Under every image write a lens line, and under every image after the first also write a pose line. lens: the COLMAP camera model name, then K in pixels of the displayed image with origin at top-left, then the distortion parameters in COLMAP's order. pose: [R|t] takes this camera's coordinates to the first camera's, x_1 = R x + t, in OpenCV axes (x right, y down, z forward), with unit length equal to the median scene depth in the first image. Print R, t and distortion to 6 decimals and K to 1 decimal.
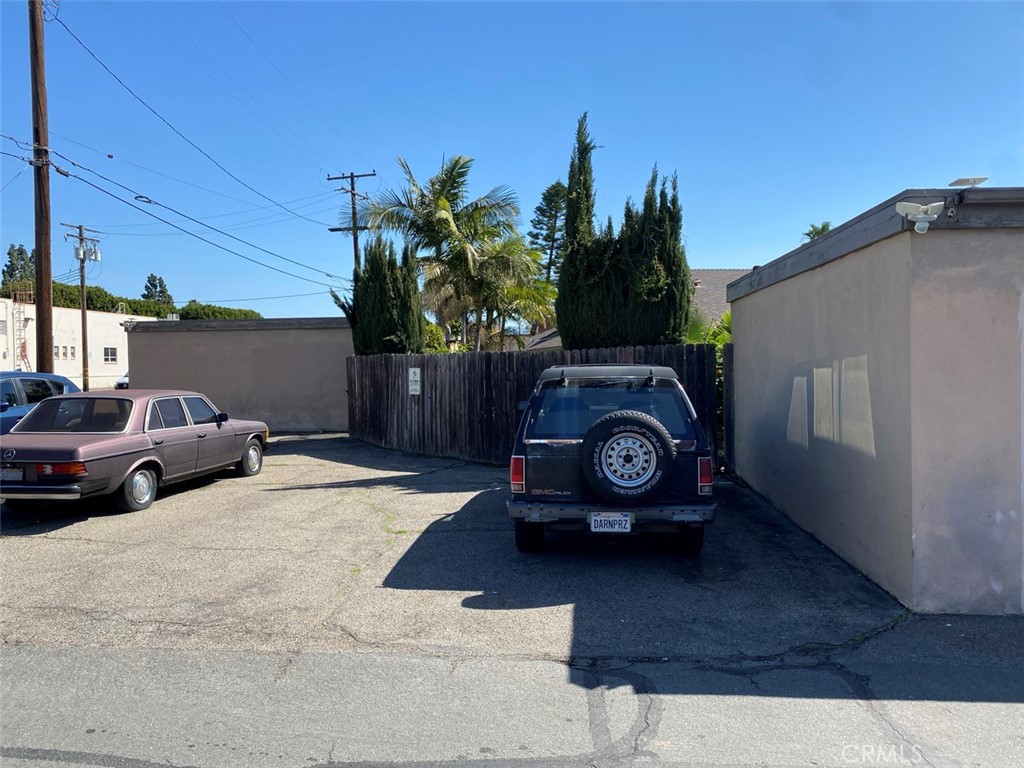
lens RADIAL K [[773.0, 0, 508.3], [0, 773.0, 377.4], [0, 0, 1]] dist [0.053339, -0.068729]
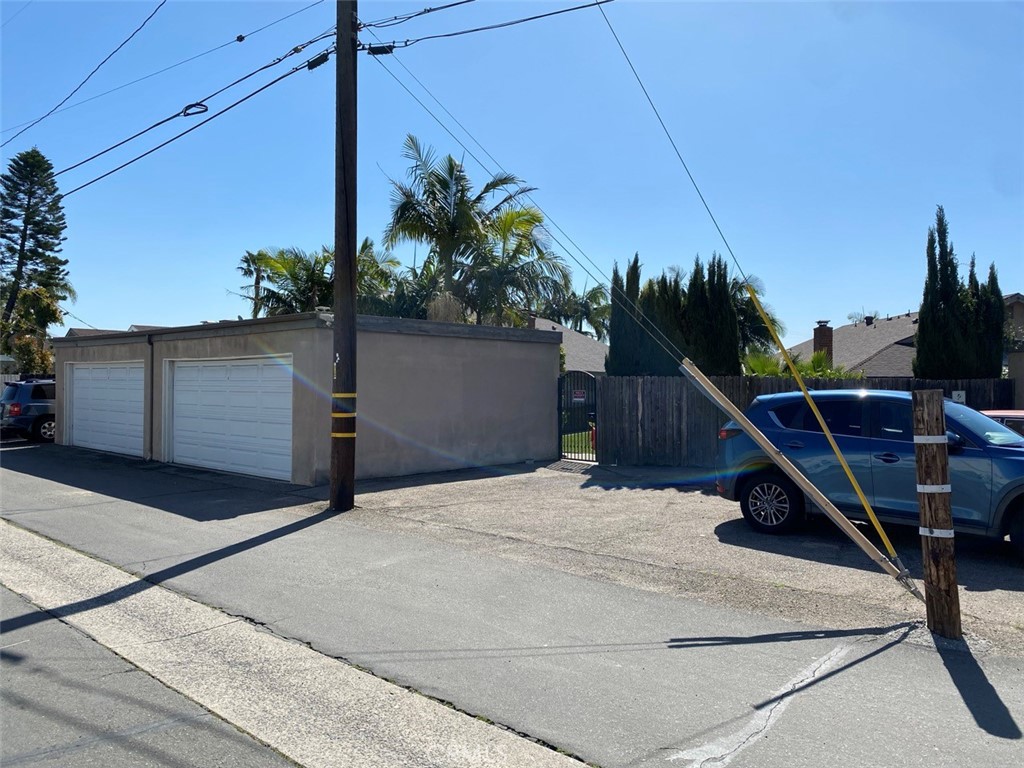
lens RADIAL K [[773.0, 0, 511.2], [0, 773.0, 380.5], [0, 0, 1]] dist [0.053339, -0.068729]
pose [[0.625954, 0.021567, 0.779562, -1.401875], [-0.003900, 0.999692, -0.024525, 0.000579], [-0.779850, 0.012311, 0.625845, 0.741241]]
